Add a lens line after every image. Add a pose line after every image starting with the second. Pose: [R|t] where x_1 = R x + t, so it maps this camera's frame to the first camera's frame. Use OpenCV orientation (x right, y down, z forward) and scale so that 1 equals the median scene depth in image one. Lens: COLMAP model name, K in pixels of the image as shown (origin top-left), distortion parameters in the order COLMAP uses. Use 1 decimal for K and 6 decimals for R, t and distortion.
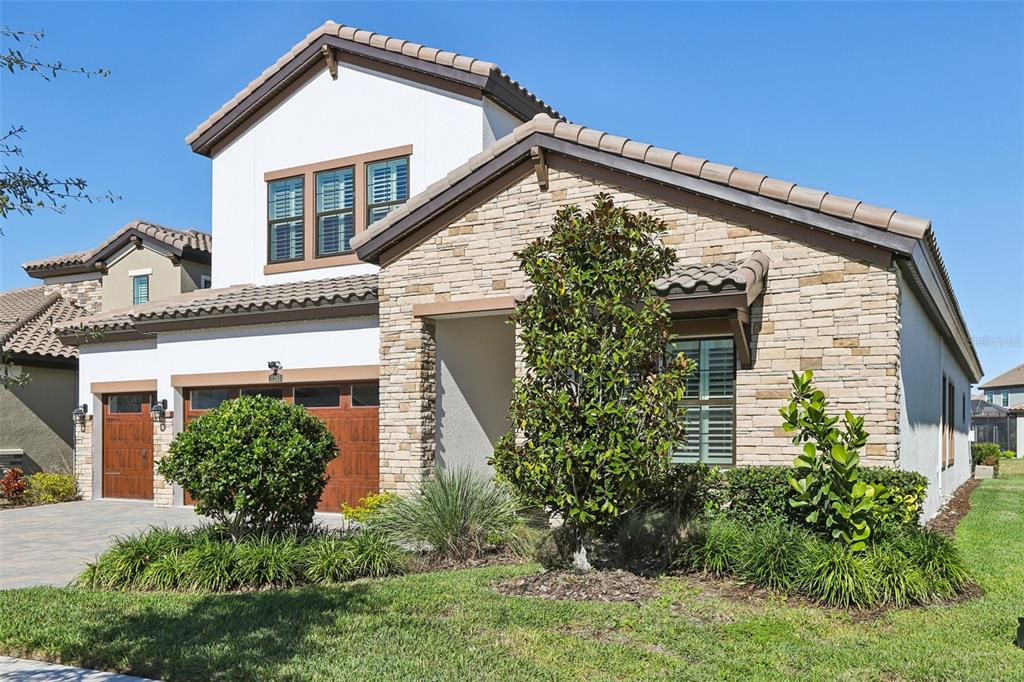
lens RADIAL K [[896.8, 0, 511.3], [0, 896.8, 445.2], [0, 0, 1]] dist [0.001435, -0.001851]
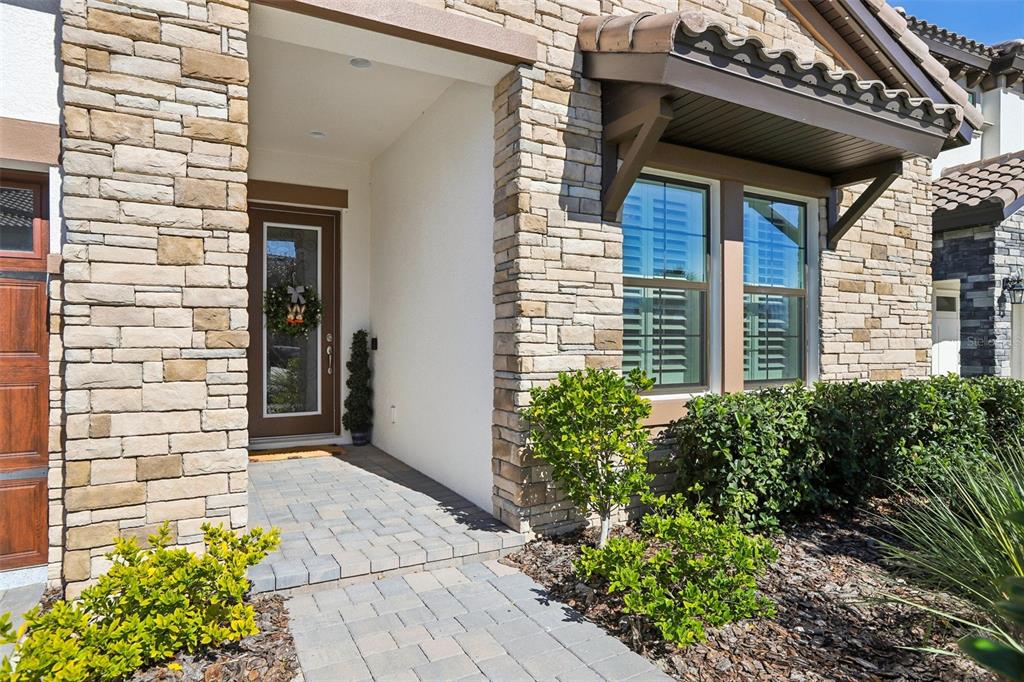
lens RADIAL K [[589.4, 0, 512.0], [0, 589.4, 341.0], [0, 0, 1]] dist [-0.038343, 0.042711]
pose [[0.541797, -0.000839, 0.840509, -0.233603], [0.006149, 0.999977, -0.002965, -0.007733], [-0.840487, 0.006775, 0.541790, 0.780945]]
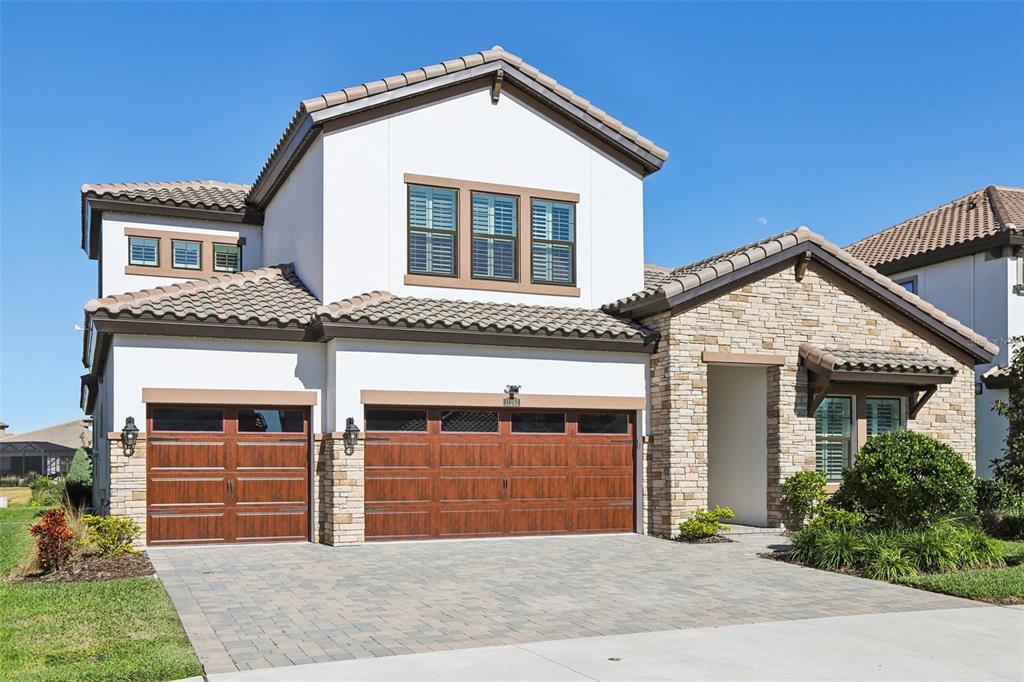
lens RADIAL K [[994.1, 0, 511.6], [0, 994.1, 461.1], [0, 0, 1]] dist [0.008909, 0.021287]
pose [[0.609668, 0.002465, 0.792653, -1.308105], [0.009627, 0.999898, -0.010515, 0.001790], [-0.792598, 0.014042, 0.609582, 0.387215]]
